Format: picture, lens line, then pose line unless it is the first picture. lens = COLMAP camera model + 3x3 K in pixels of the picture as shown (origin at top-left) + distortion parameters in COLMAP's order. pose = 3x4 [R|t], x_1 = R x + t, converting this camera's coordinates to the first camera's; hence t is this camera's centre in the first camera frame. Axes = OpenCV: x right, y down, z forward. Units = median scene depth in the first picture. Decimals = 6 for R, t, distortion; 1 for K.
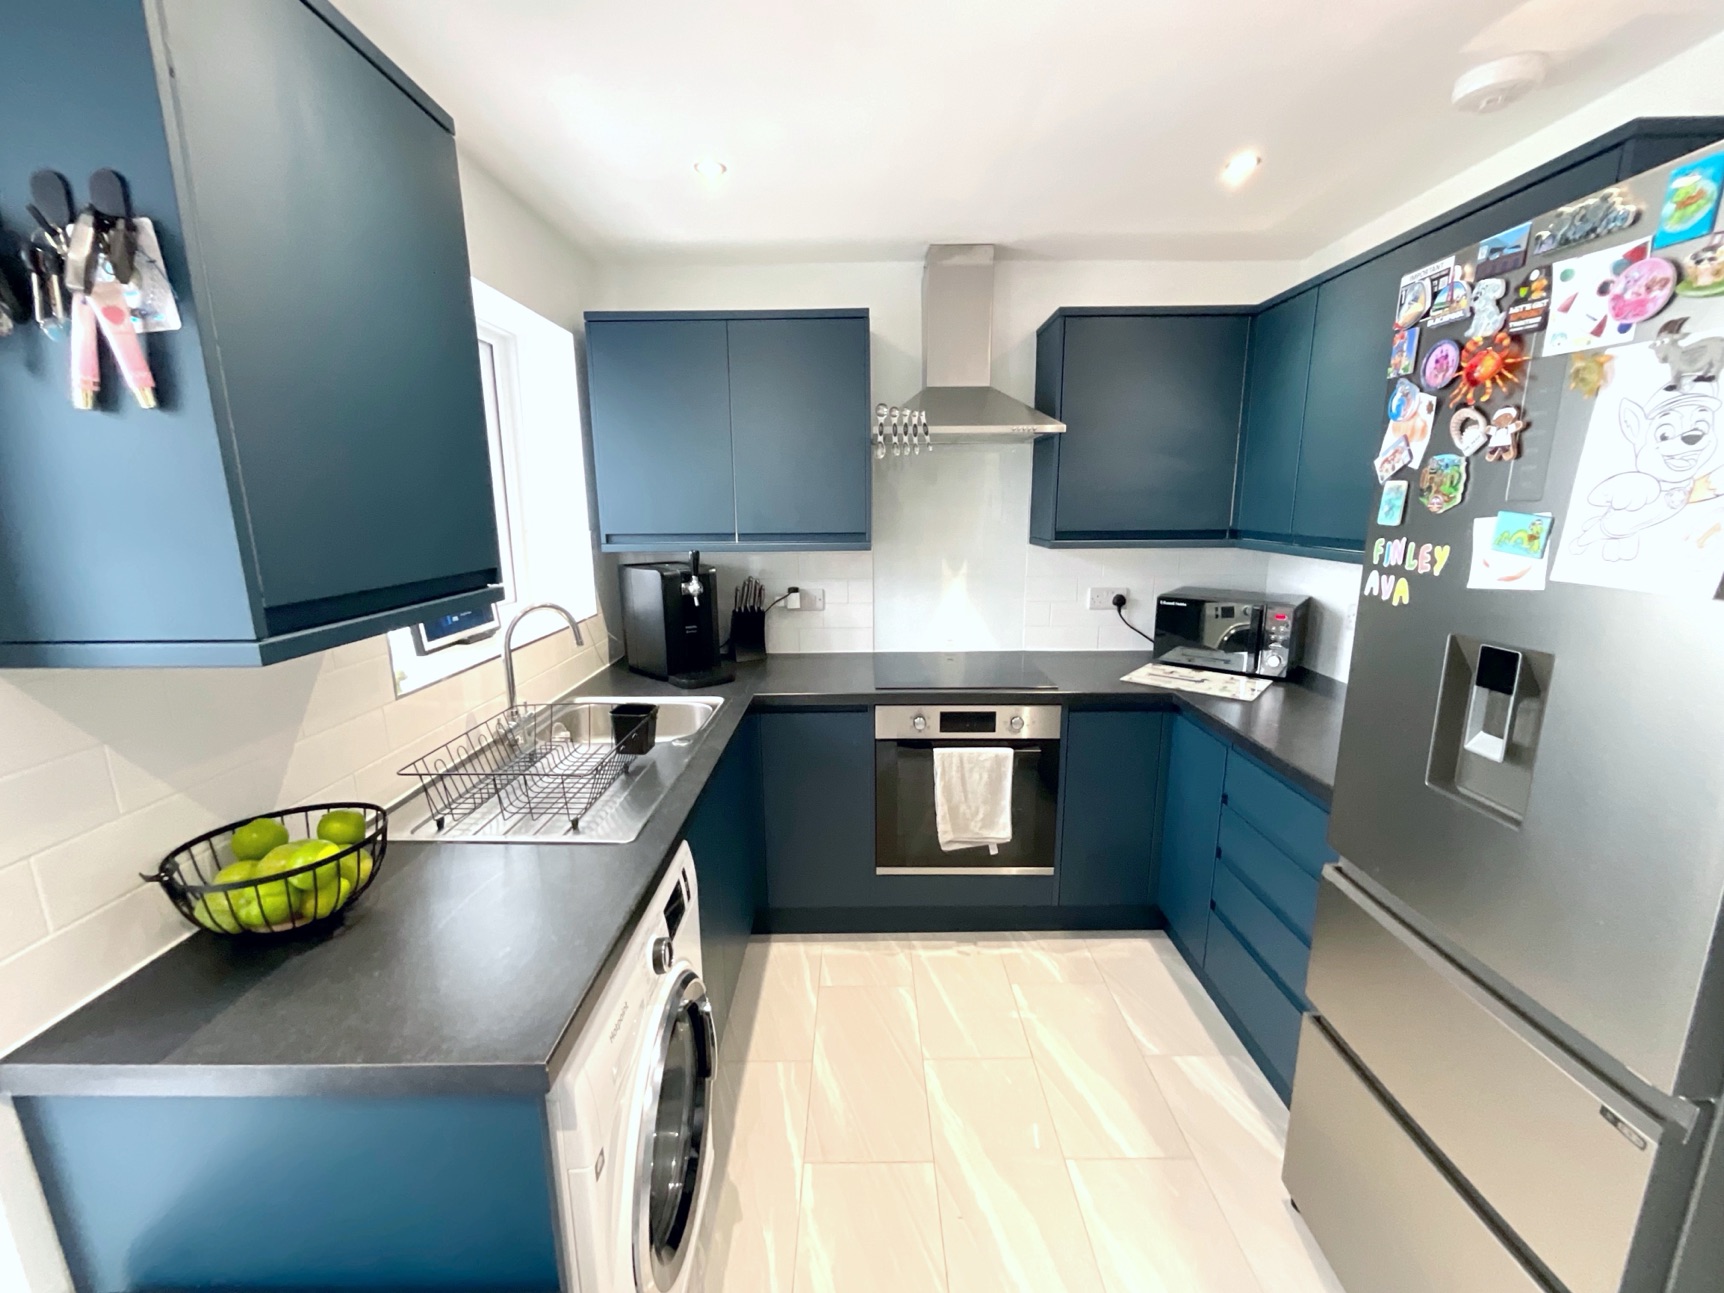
lens RADIAL K [[701.5, 0, 862.0], [0, 701.5, 646.5], [0, 0, 1]] dist [-0.000506, 0.000300]
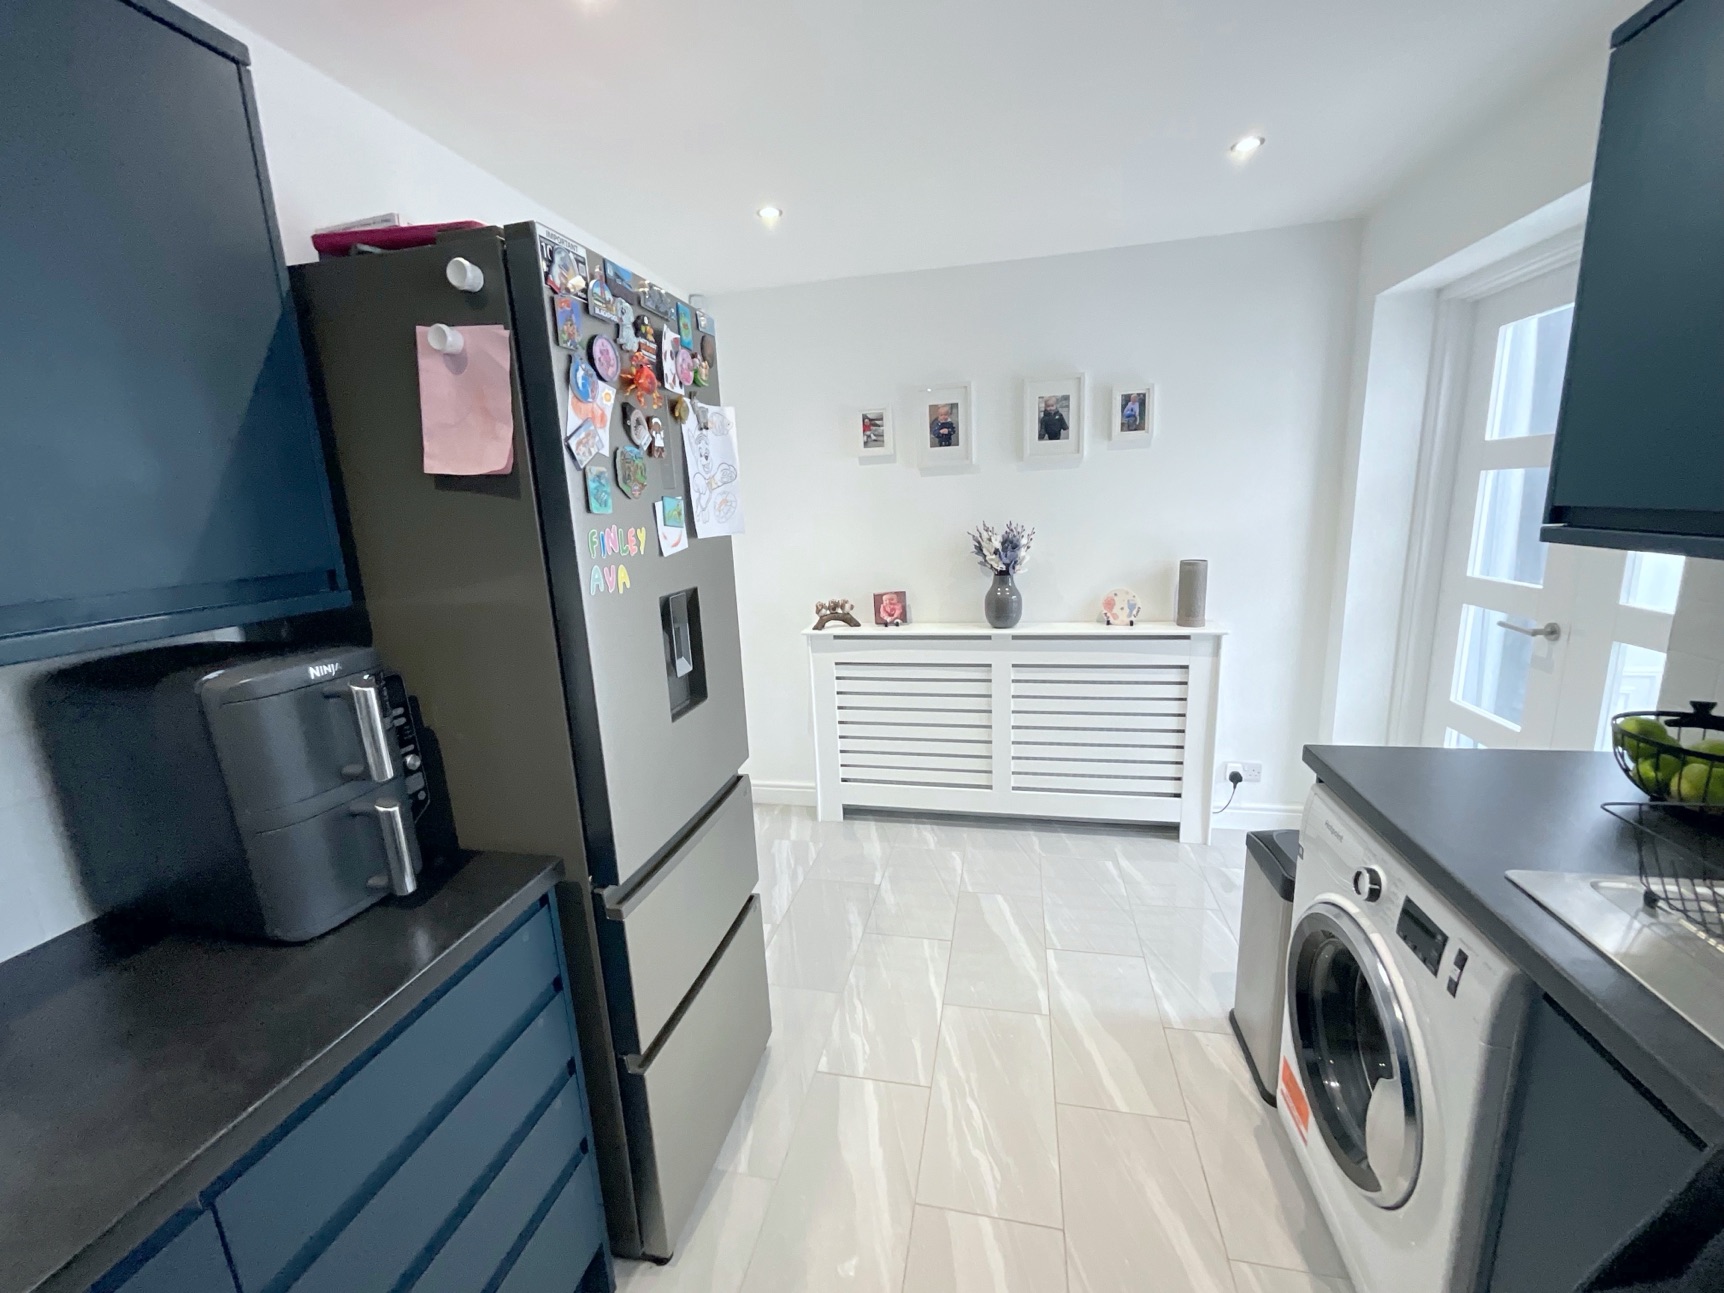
lens RADIAL K [[698.3, 0, 861.6], [0, 698.3, 652.0], [0, 0, 1]] dist [-0.001912, 0.000122]
pose [[-0.974984, 0.009367, 0.222078, 0.132233], [0.099594, 0.911616, 0.398796, -0.223057], [-0.198715, 0.410937, -0.889743, 1.197043]]
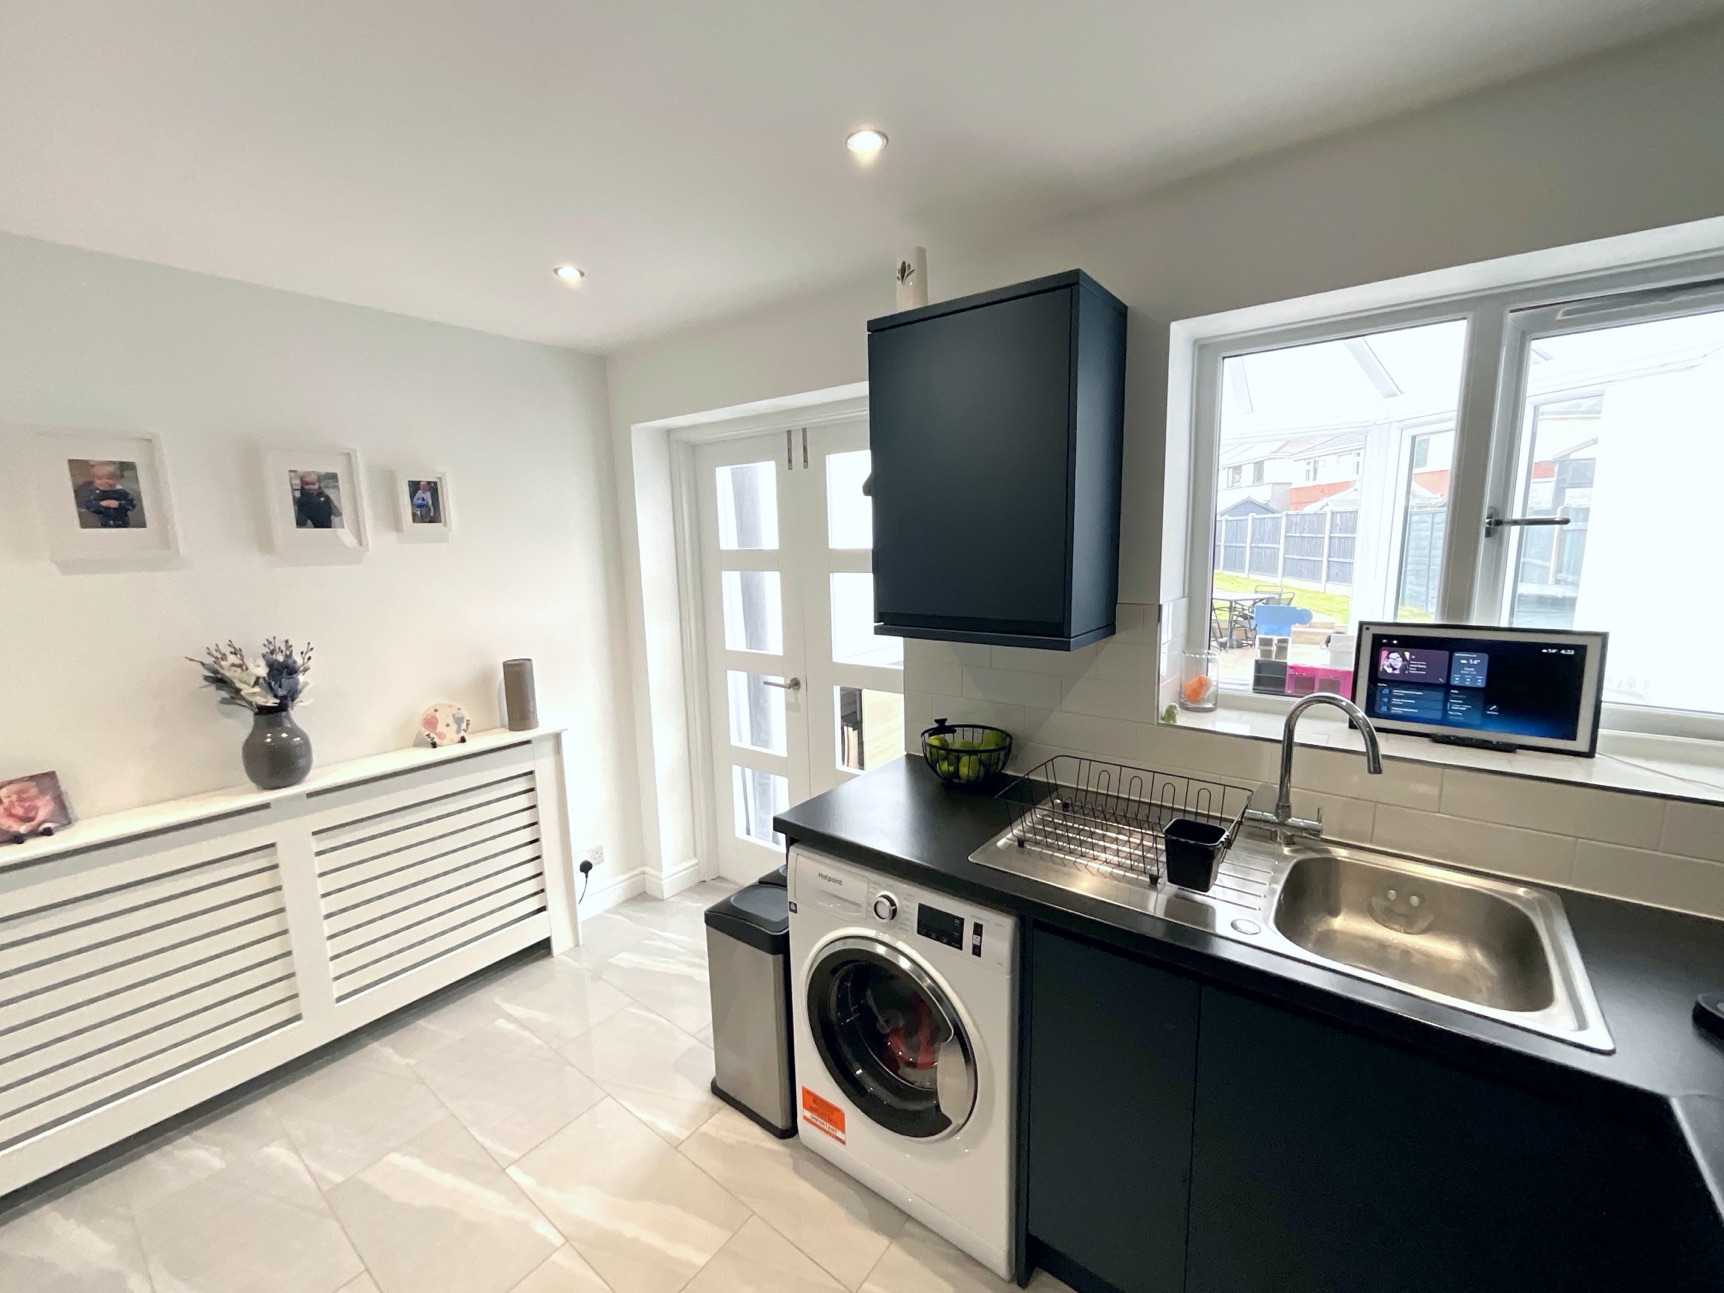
lens RADIAL K [[698.3, 0, 861.6], [0, 698.3, 652.0], [0, 0, 1]] dist [-0.001912, 0.000122]
pose [[-0.612907, 0.151186, -0.775557, 0.434659], [-0.129298, 0.949104, 0.287199, -0.249142], [0.779505, 0.276304, -0.562164, 0.983049]]
